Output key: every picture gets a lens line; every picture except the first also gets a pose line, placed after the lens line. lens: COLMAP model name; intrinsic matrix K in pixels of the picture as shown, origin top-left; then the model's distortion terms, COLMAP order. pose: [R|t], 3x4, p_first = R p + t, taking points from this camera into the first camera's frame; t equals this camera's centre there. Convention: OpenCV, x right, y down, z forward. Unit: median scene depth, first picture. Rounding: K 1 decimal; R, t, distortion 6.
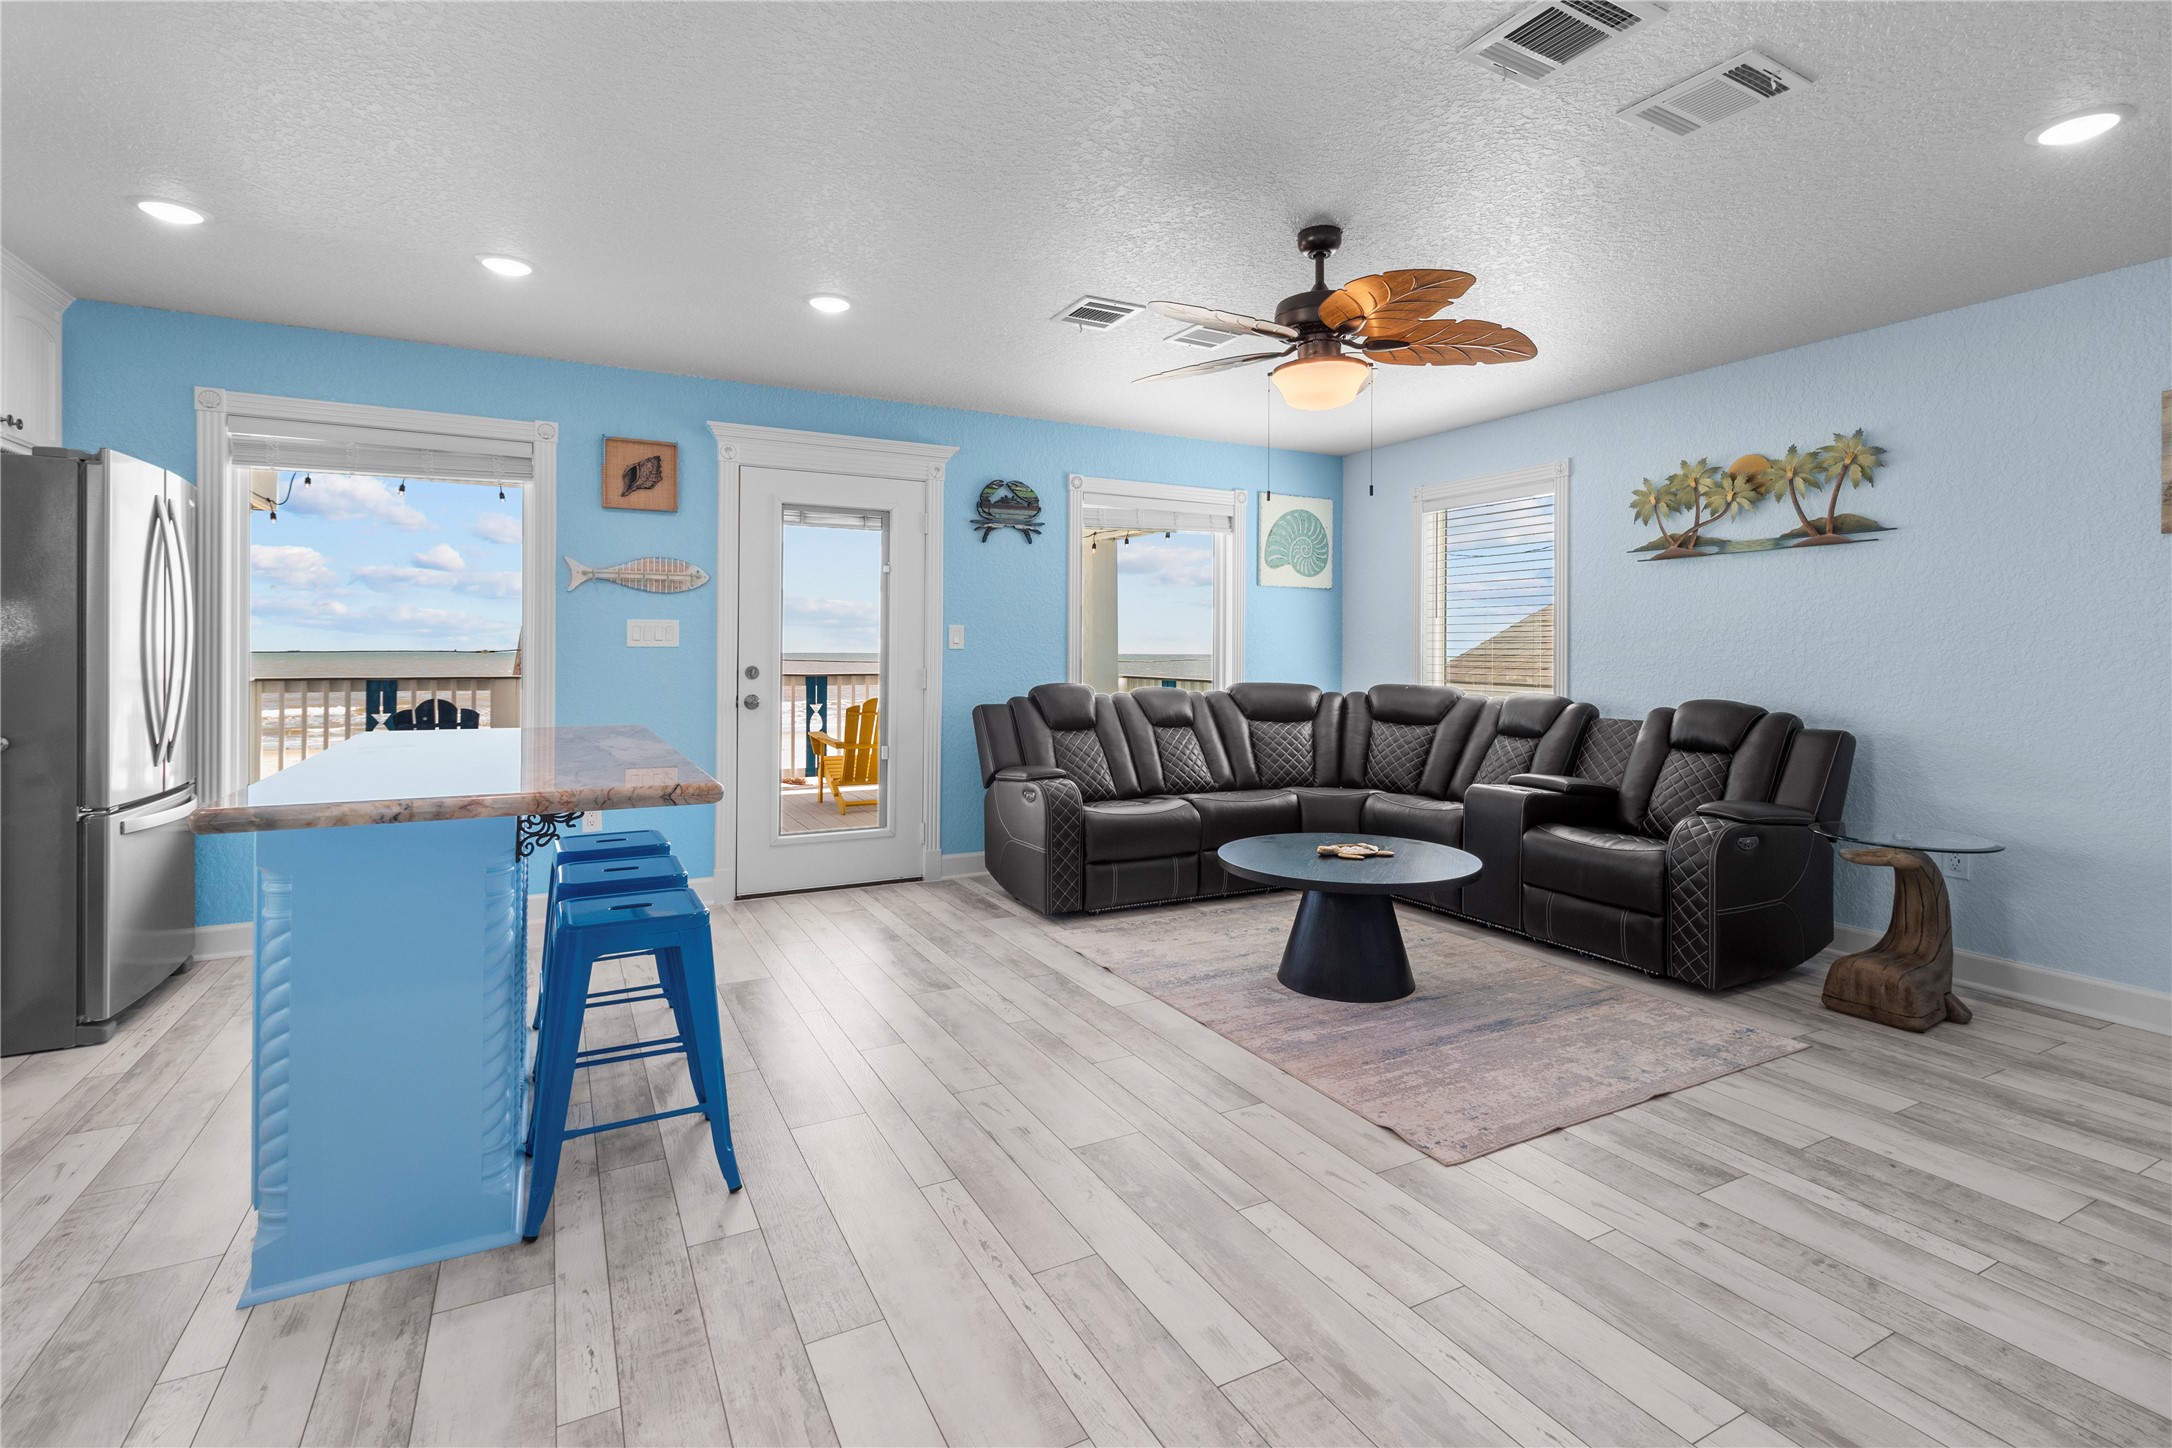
lens RADIAL K [[1019.1, 0, 1095.1], [0, 1019.1, 650.6], [0, 0, 1]] dist [0.000867, 0.000114]
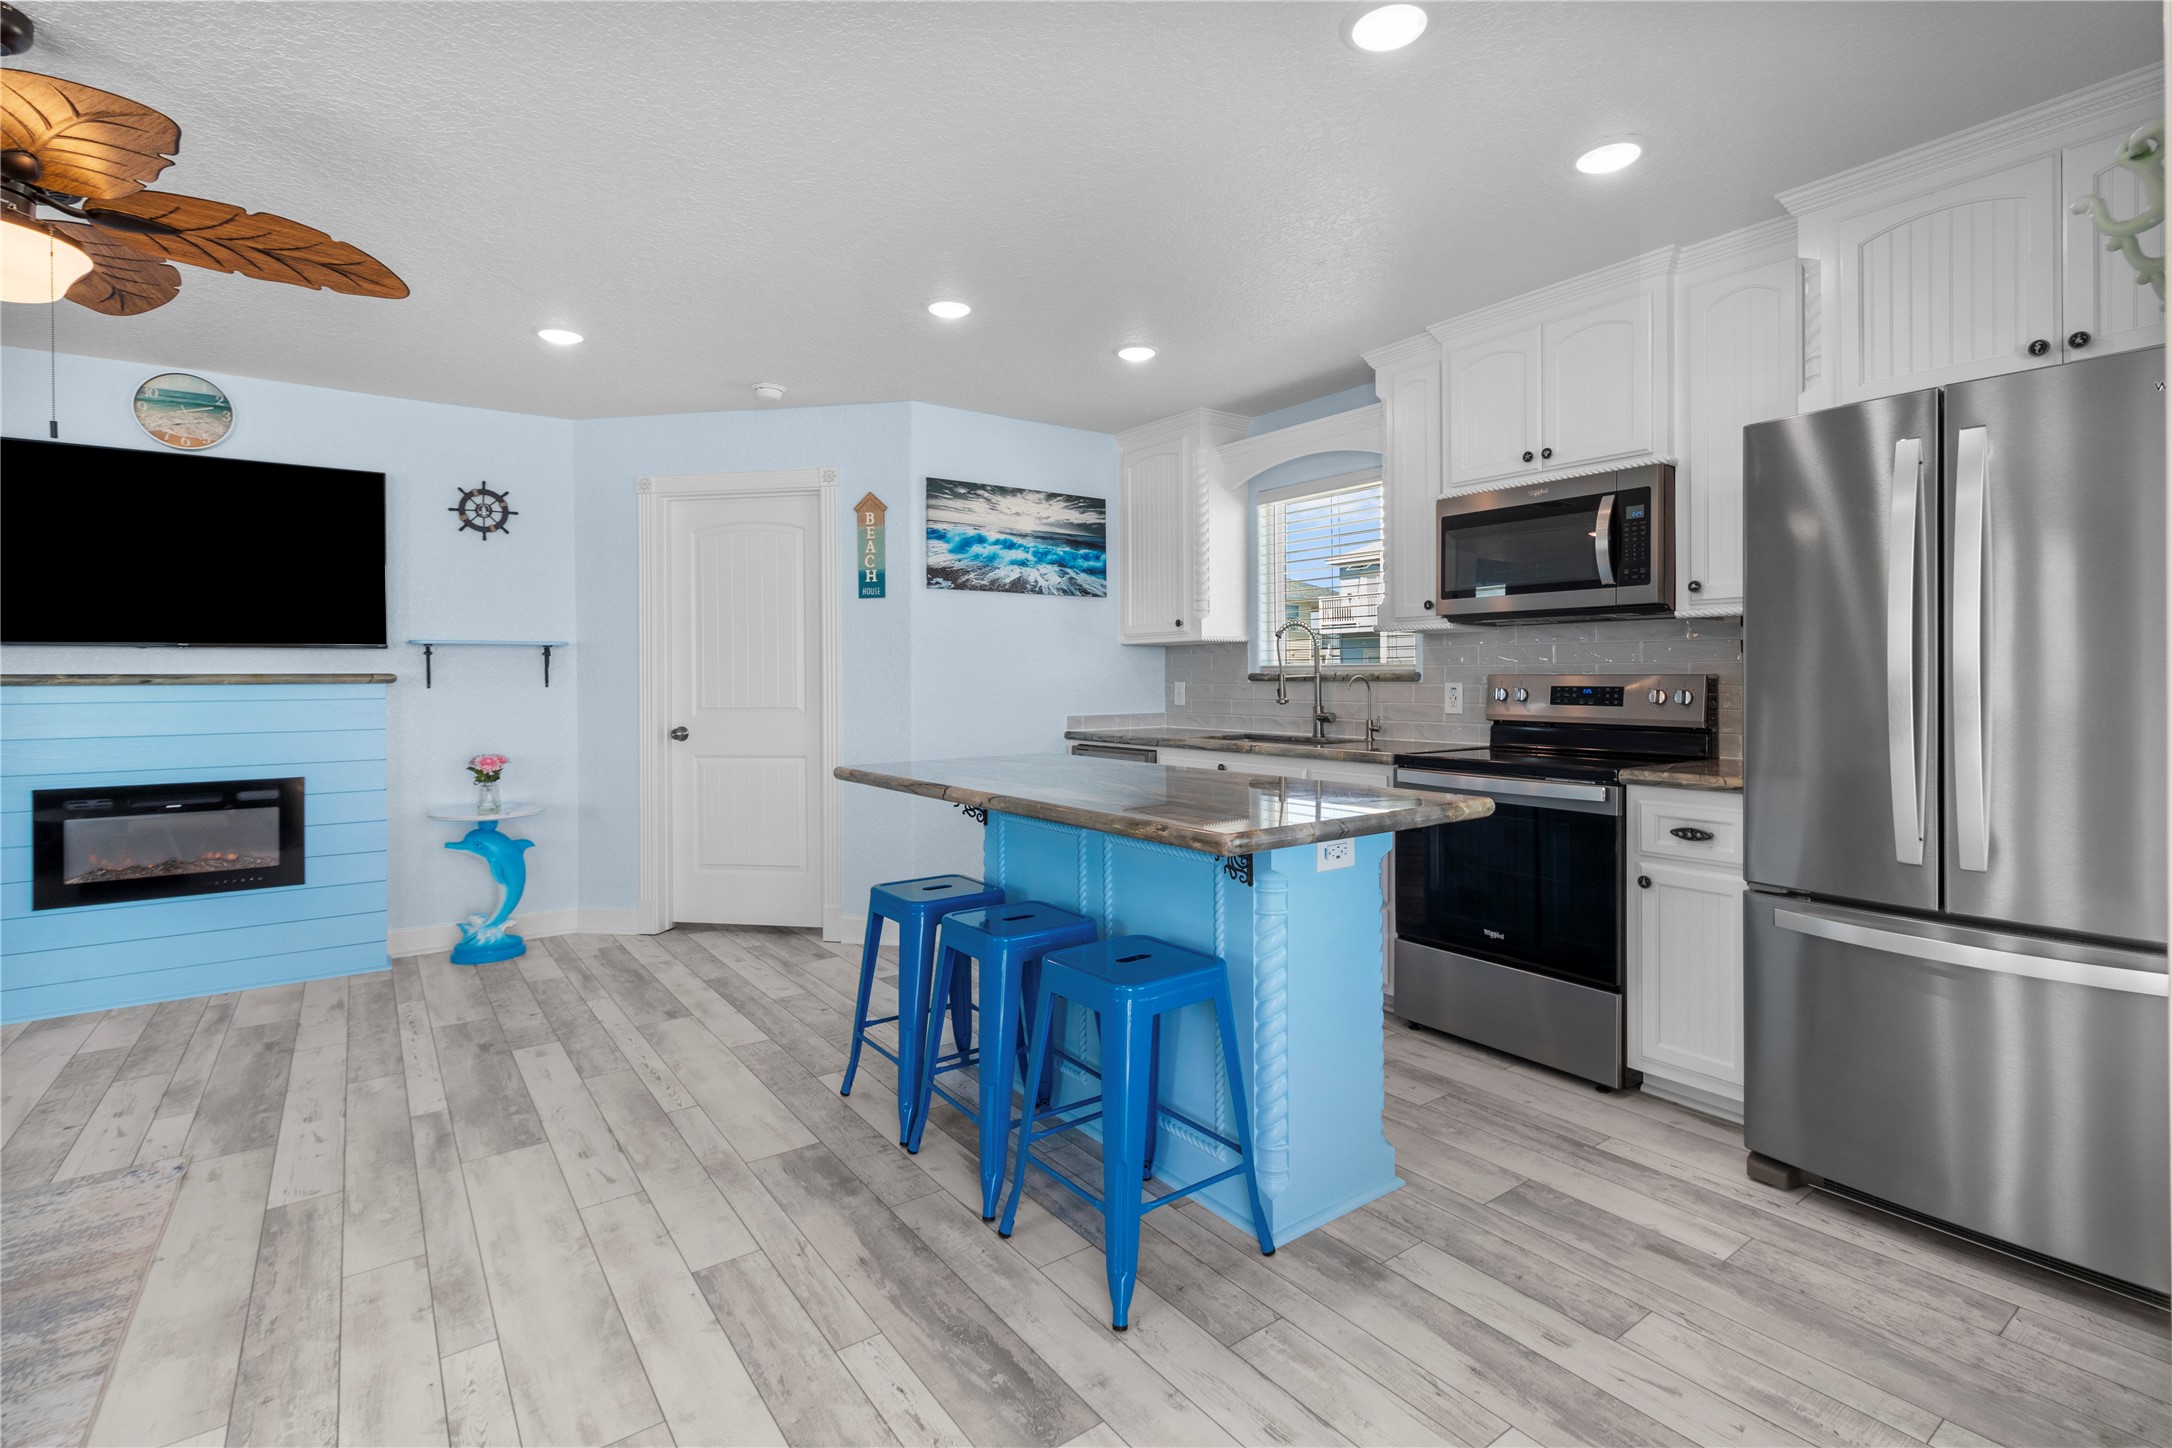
lens RADIAL K [[1002.8, 0, 1091.1], [0, 1002.8, 682.3], [0, 0, 1]] dist [-0.000150, 0.000111]
pose [[-0.990883, 0.002377, -0.134708, -0.299060], [0.001597, 0.999981, 0.005898, -0.004028], [0.134719, 0.005629, -0.990868, 1.403880]]
